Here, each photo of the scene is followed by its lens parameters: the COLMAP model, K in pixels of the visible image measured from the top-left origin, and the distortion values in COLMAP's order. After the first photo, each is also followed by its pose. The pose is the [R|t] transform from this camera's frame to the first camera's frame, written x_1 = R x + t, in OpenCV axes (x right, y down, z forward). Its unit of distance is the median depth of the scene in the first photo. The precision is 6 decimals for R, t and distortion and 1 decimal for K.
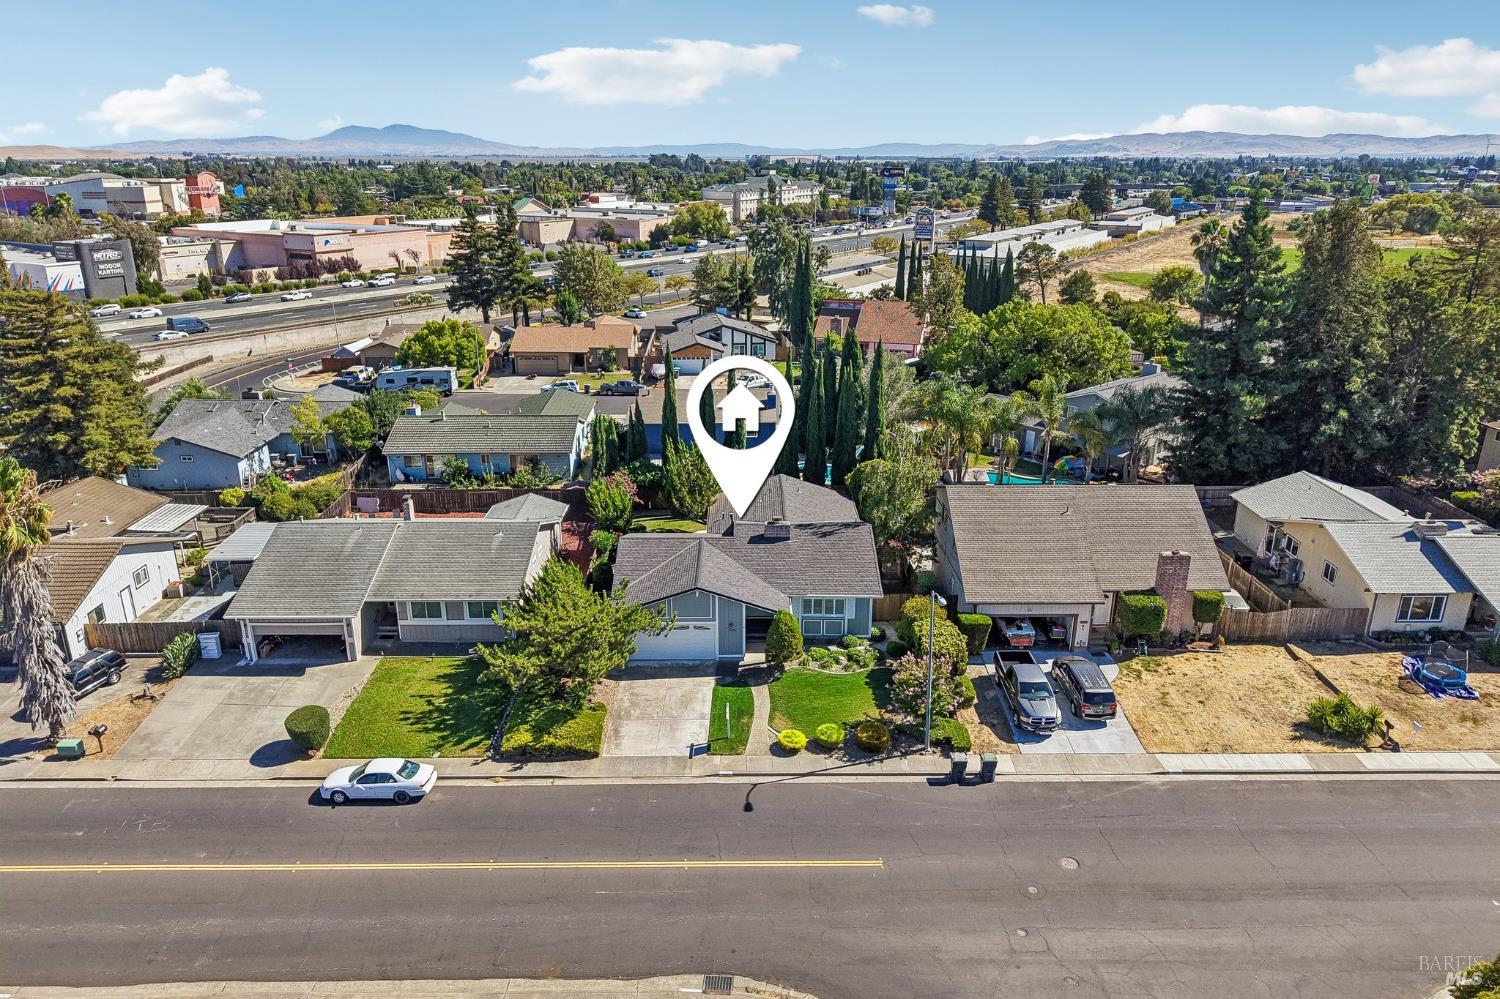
lens RADIAL K [[1004.7, 0, 749.5], [0, 1004.7, 493.9], [0, 0, 1]] dist [0.029372, -0.031963]
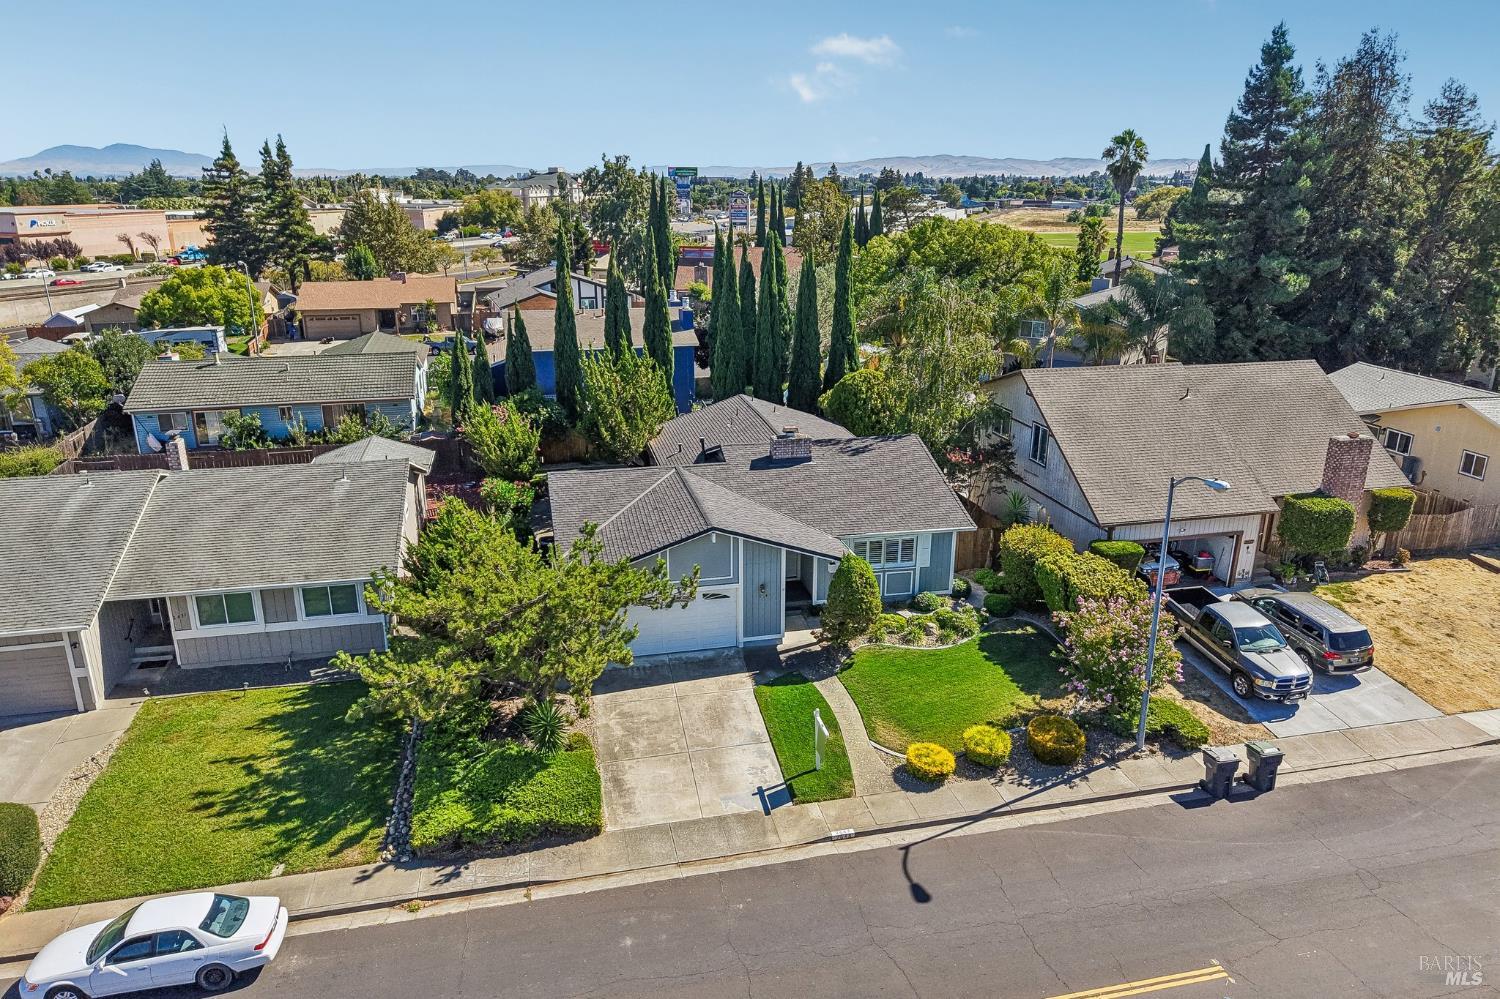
lens RADIAL K [[1006.3, 0, 748.6], [0, 1006.3, 496.7], [0, 0, 1]] dist [0.010384, -0.006178]
pose [[0.977061, -0.065128, 0.202754, -0.147907], [0.068596, 0.997593, -0.010119, 0.080304], [-0.201607, 0.023795, 0.979177, 0.392543]]
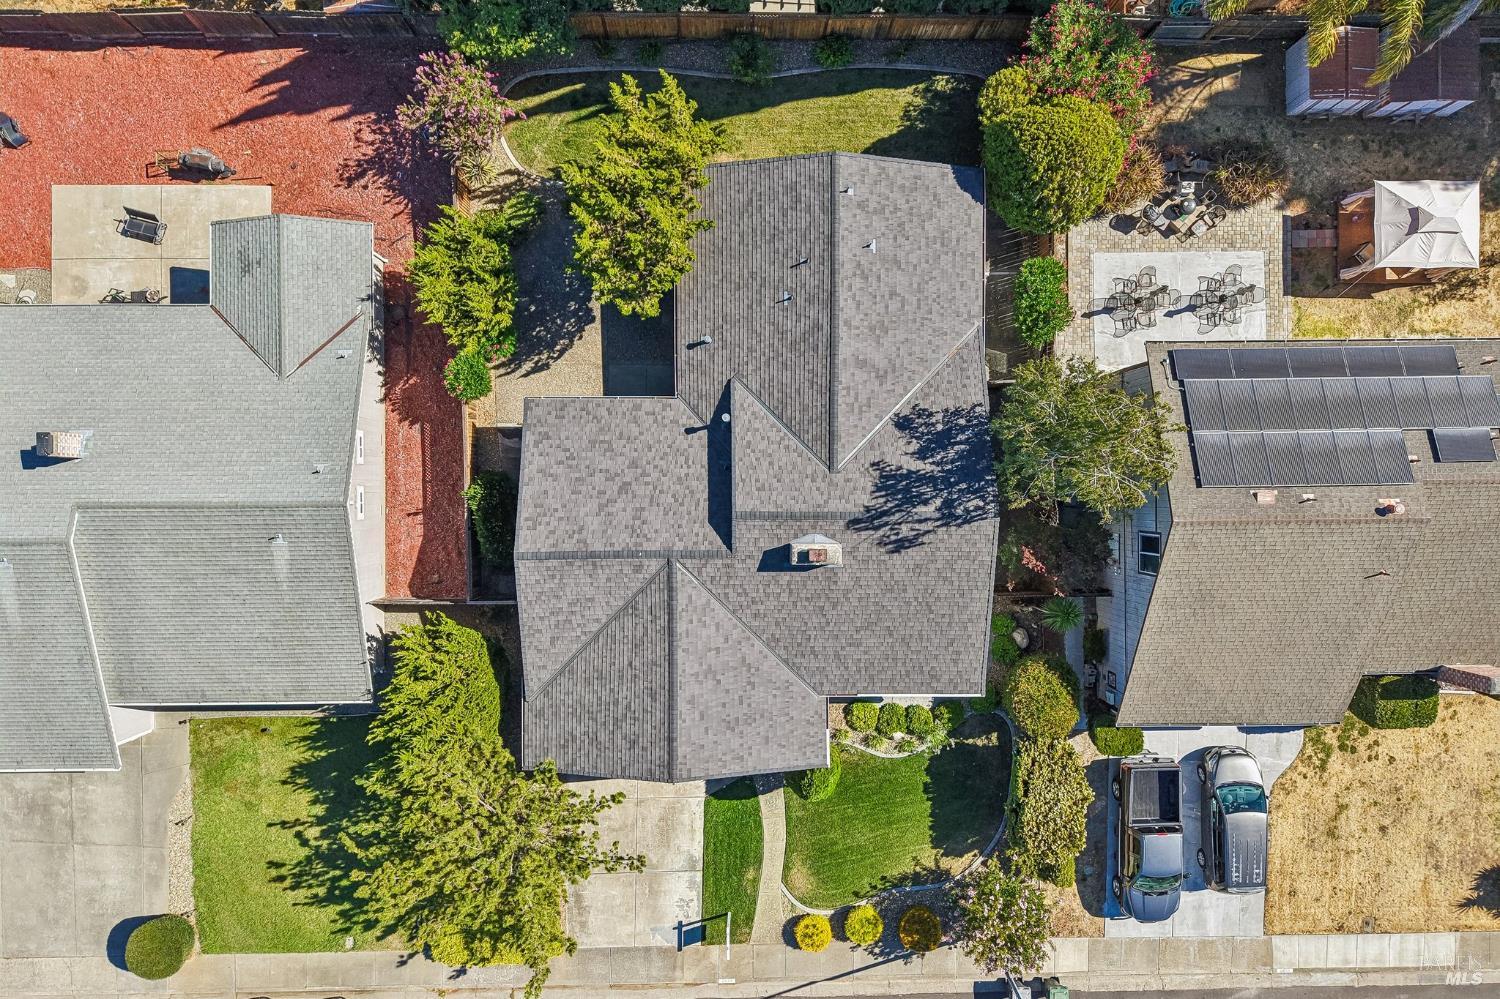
lens RADIAL K [[1004.7, 0, 749.5], [0, 1004.7, 493.9], [0, 0, 1]] dist [0.029372, -0.031963]
pose [[0.999641, 0.003943, 0.026493, -0.023332], [-0.026338, 0.324625, 0.945476, -0.511099], [-0.004872, -0.945835, 0.324612, 0.936986]]
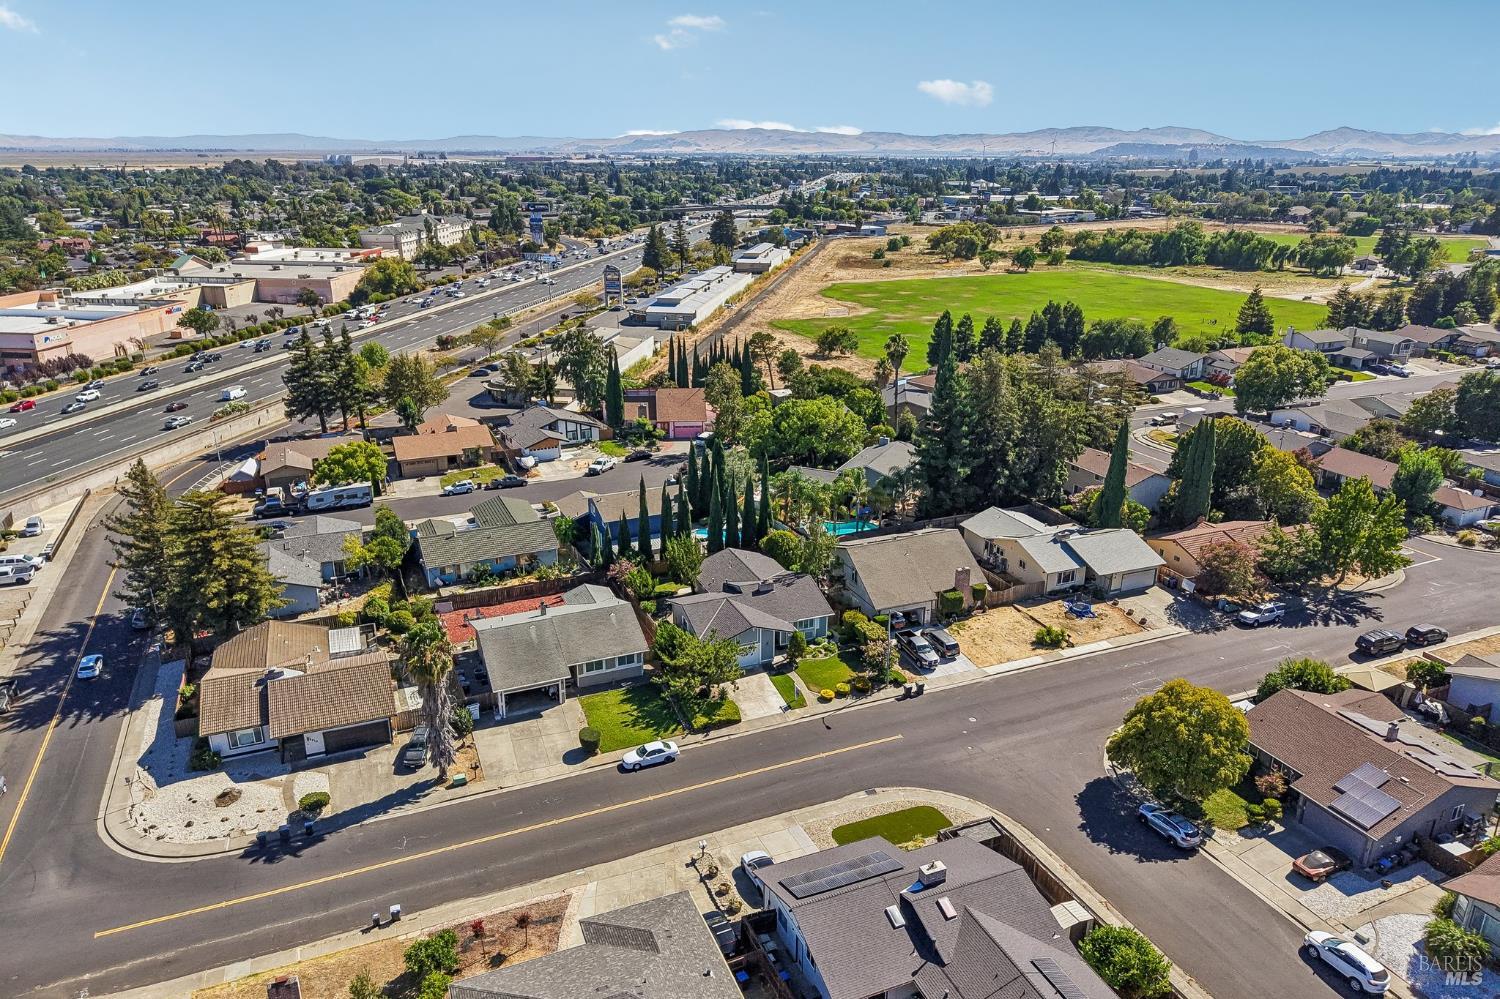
lens RADIAL K [[1004.7, 0, 749.5], [0, 1004.7, 493.9], [0, 0, 1]] dist [0.029372, -0.031963]
pose [[0.924867, -0.121506, 0.360356, -0.676127], [0.118977, 0.992465, 0.029283, -0.198838], [-0.361199, 0.015792, 0.932355, -0.709008]]
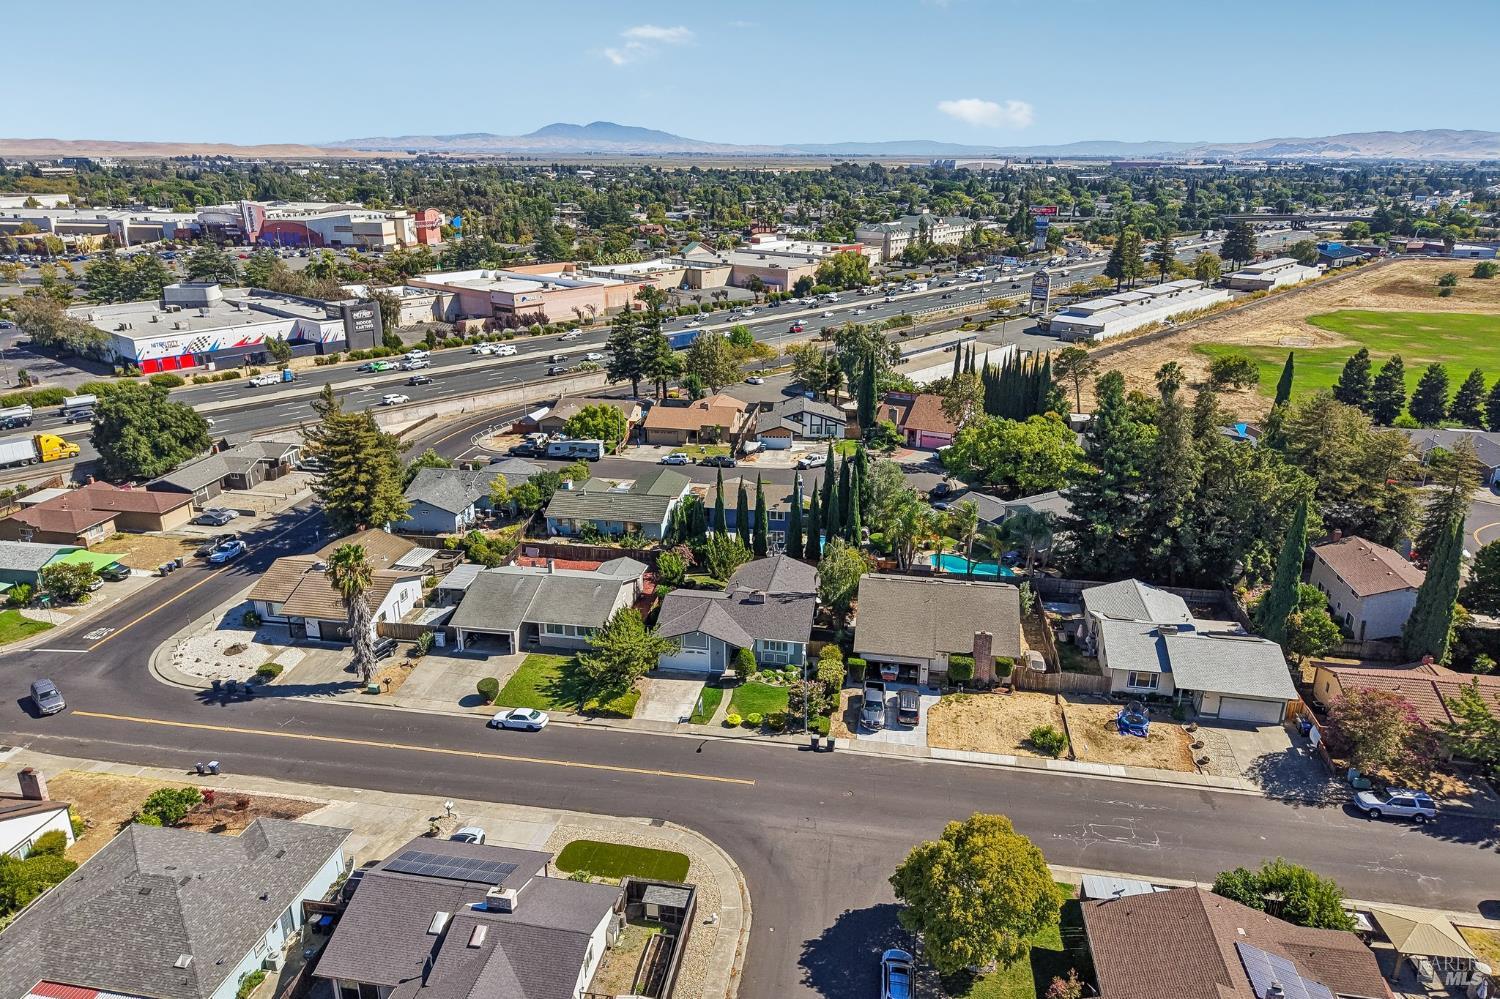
lens RADIAL K [[998.8, 0, 750.0], [0, 998.8, 499.5], [0, 0, 1]] dist [0.072007, -0.101749]
pose [[0.984202, 0.062149, -0.165784, 0.308925], [-0.060679, 0.998060, 0.013918, -0.164070], [0.166328, -0.003638, 0.986064, -0.711419]]
